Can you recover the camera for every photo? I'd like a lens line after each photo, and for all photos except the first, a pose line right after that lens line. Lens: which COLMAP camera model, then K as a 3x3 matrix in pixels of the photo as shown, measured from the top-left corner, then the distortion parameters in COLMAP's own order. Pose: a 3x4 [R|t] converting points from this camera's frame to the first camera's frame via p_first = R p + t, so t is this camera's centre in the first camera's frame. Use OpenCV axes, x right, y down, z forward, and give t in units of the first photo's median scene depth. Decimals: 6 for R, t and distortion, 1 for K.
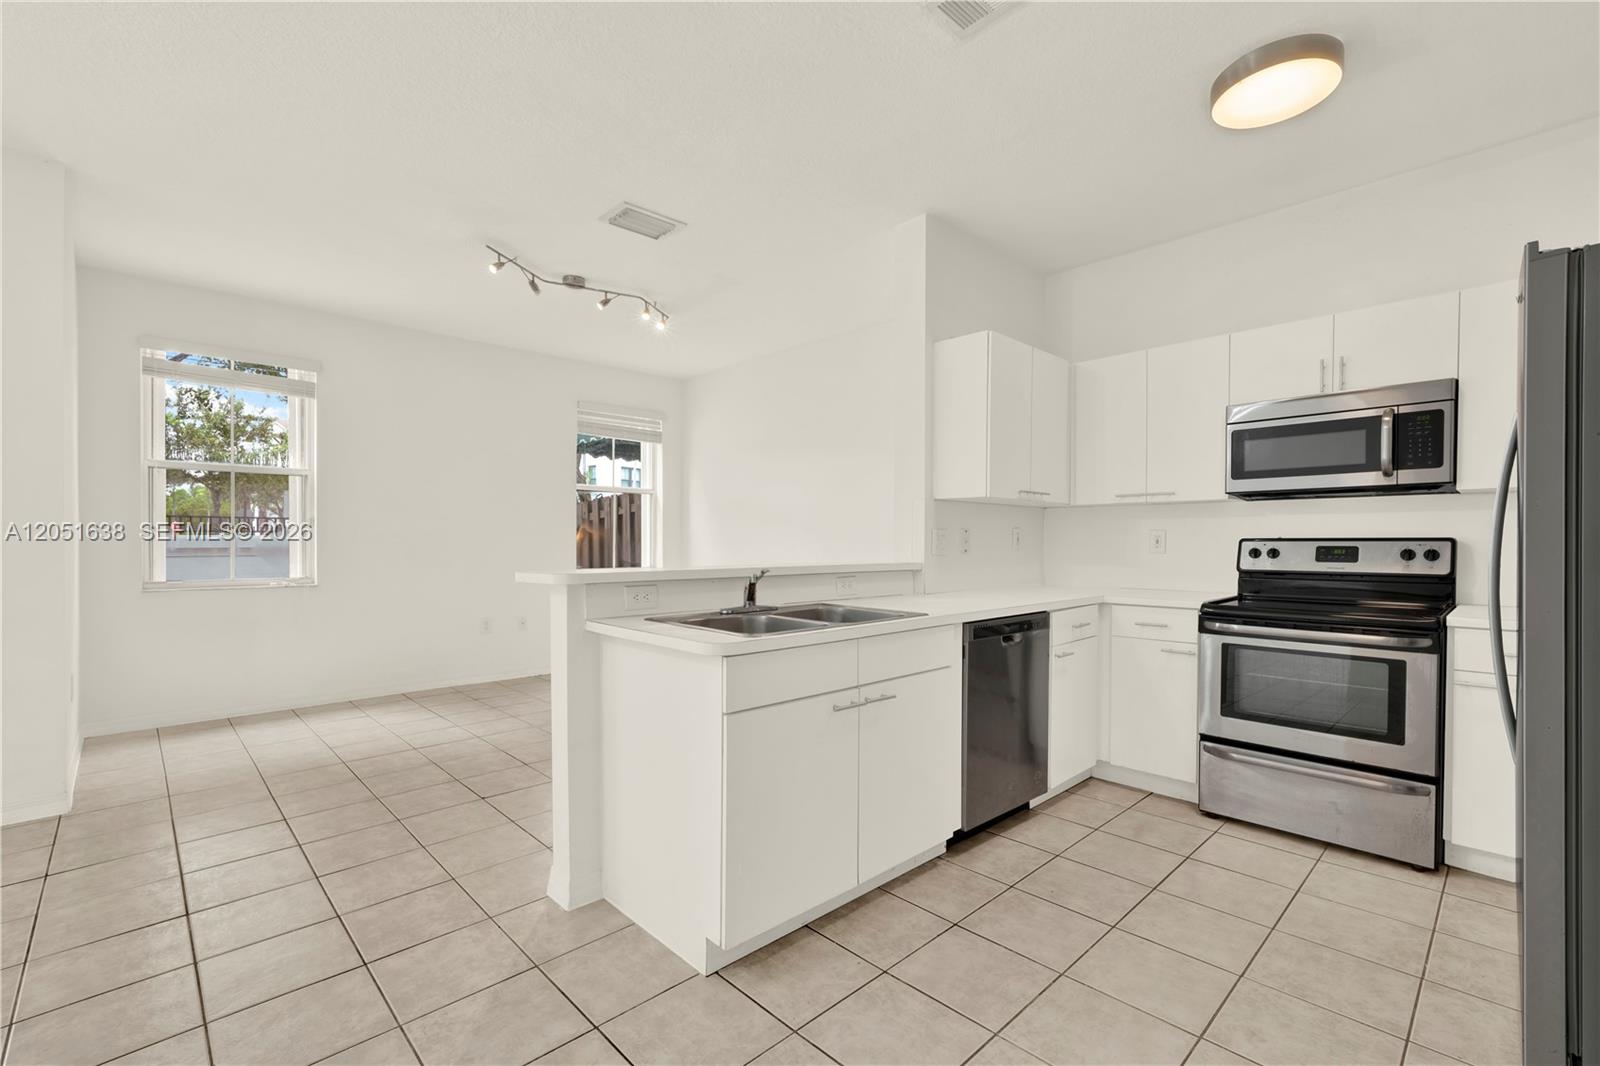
lens RADIAL K [[709.6, 0, 794.2], [0, 709.6, 550.6], [0, 0, 1]] dist [-0.000513, -0.000575]
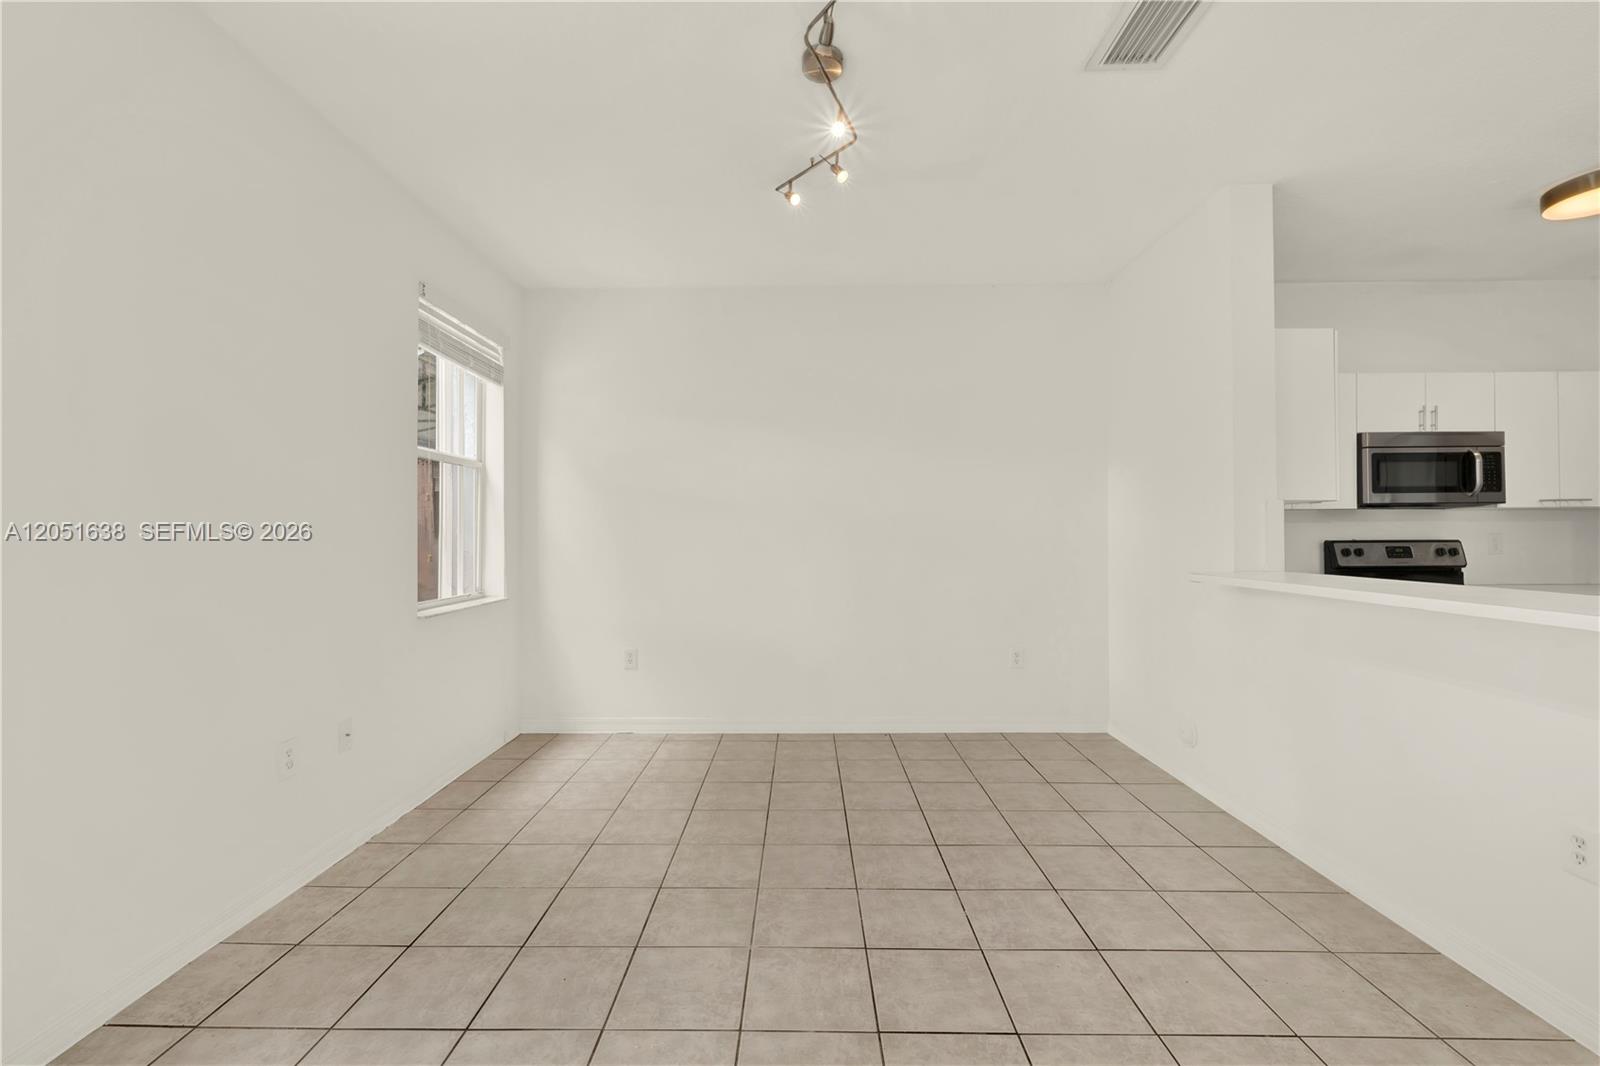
lens RADIAL K [[679.0, 0, 788.1], [0, 679.0, 522.7], [0, 0, 1]] dist [-0.005321, 0.001544]
pose [[0.702284, 0.007825, 0.711854, -0.899864], [0.013135, 0.999627, -0.023946, -0.033333], [-0.711776, 0.026167, 0.701919, 0.883550]]
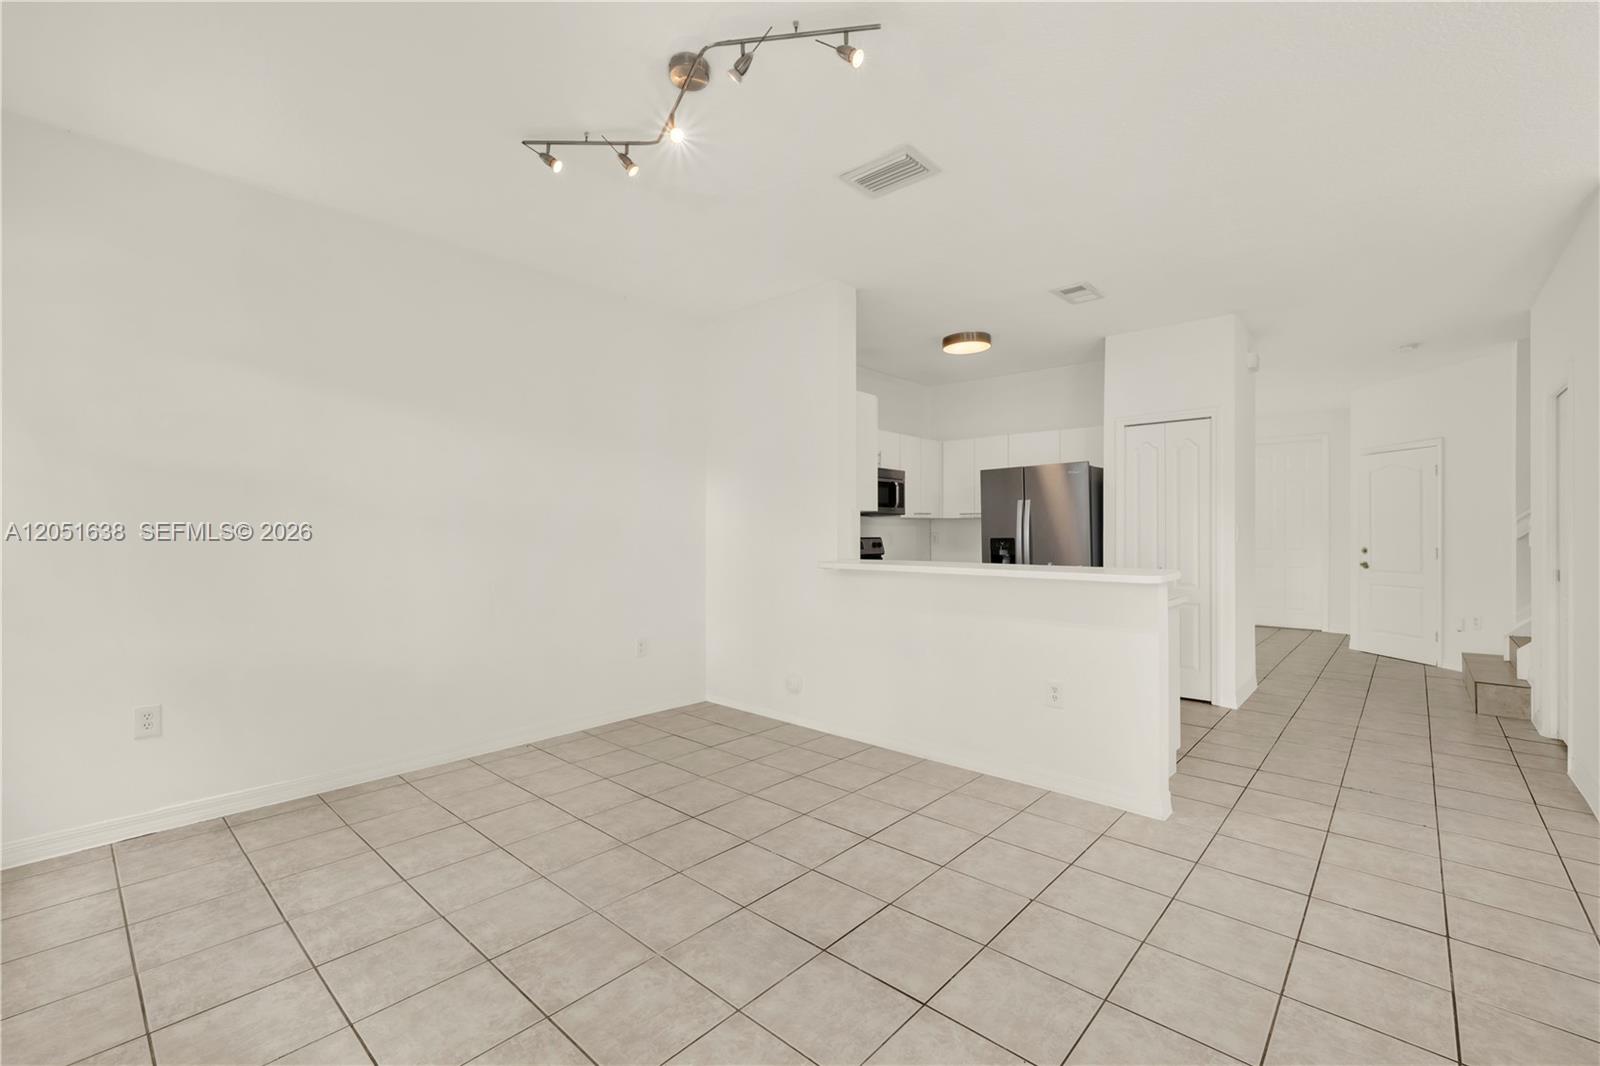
lens RADIAL K [[679.0, 0, 793.1], [0, 679.0, 530.0], [0, 0, 1]] dist [-0.005321, 0.001544]
pose [[-0.071650, 0.000170, 0.997430, -1.090531], [0.011550, 0.999933, 0.000660, -0.040205], [-0.997363, 0.011567, -0.071647, 1.264719]]
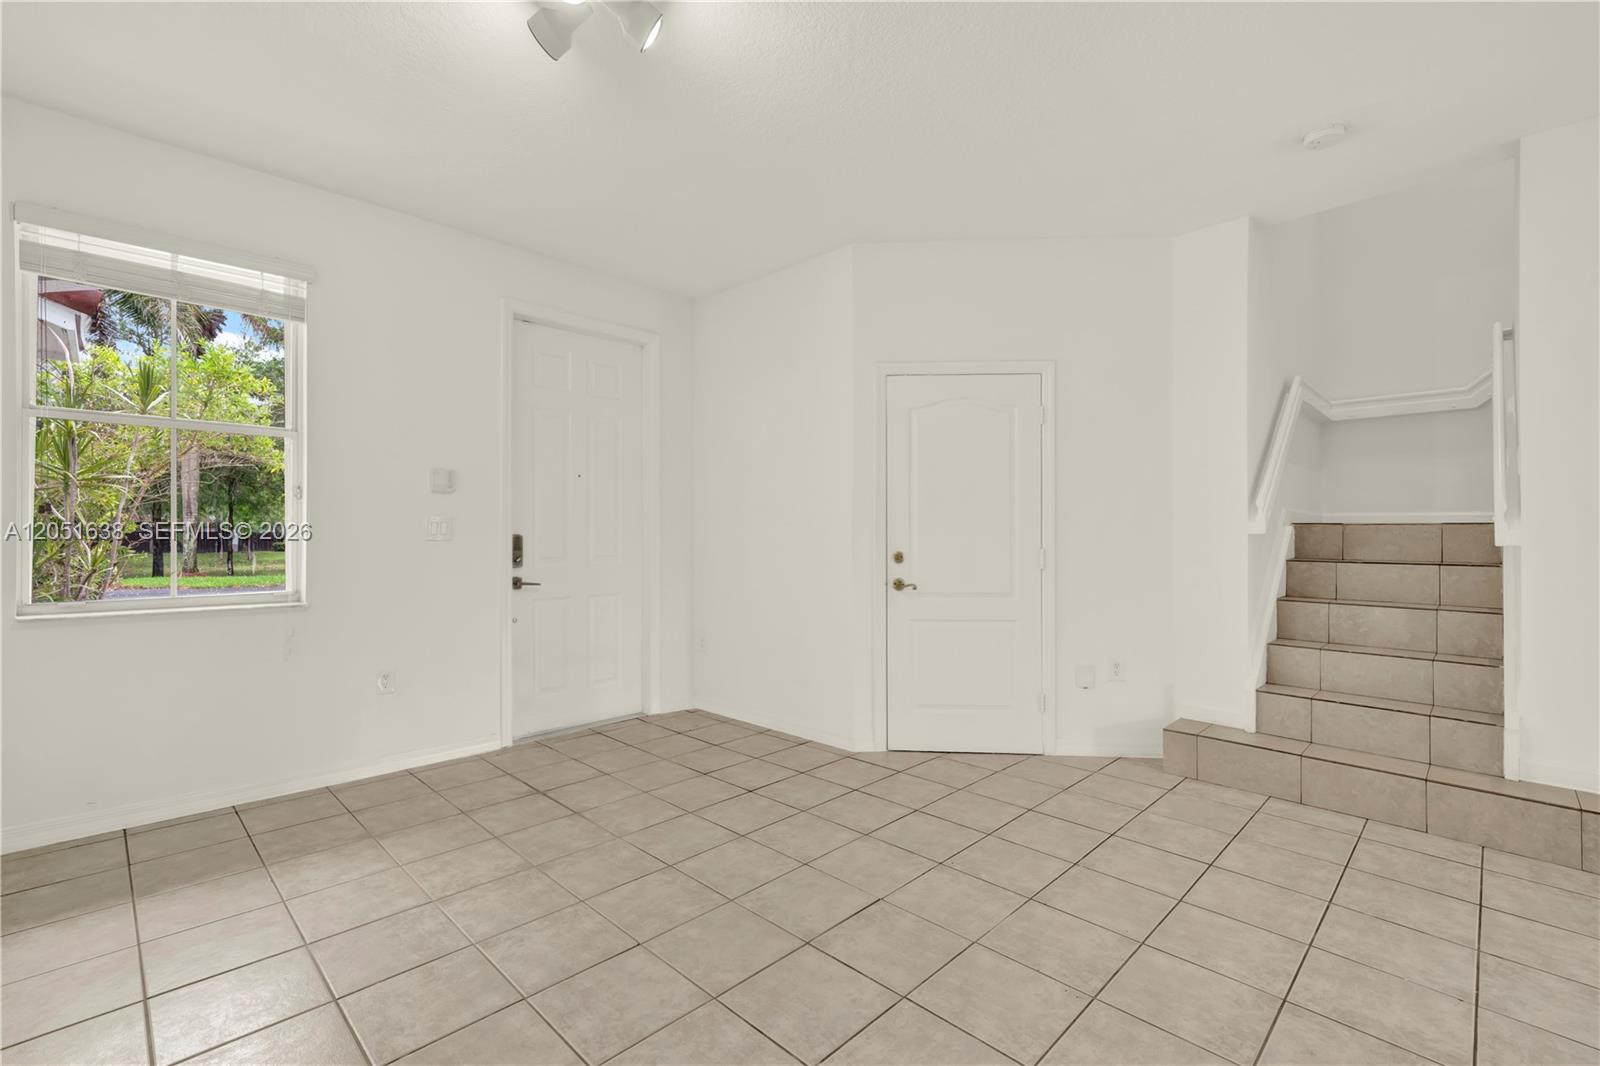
lens RADIAL K [[709.6, 0, 801.4], [0, 709.6, 533.0], [0, 0, 1]] dist [-0.000513, -0.000575]
pose [[-0.999563, -0.014853, -0.025548, 1.065678], [-0.015171, 0.999809, 0.012306, 0.003559], [0.025361, 0.012689, -0.999598, 0.377498]]
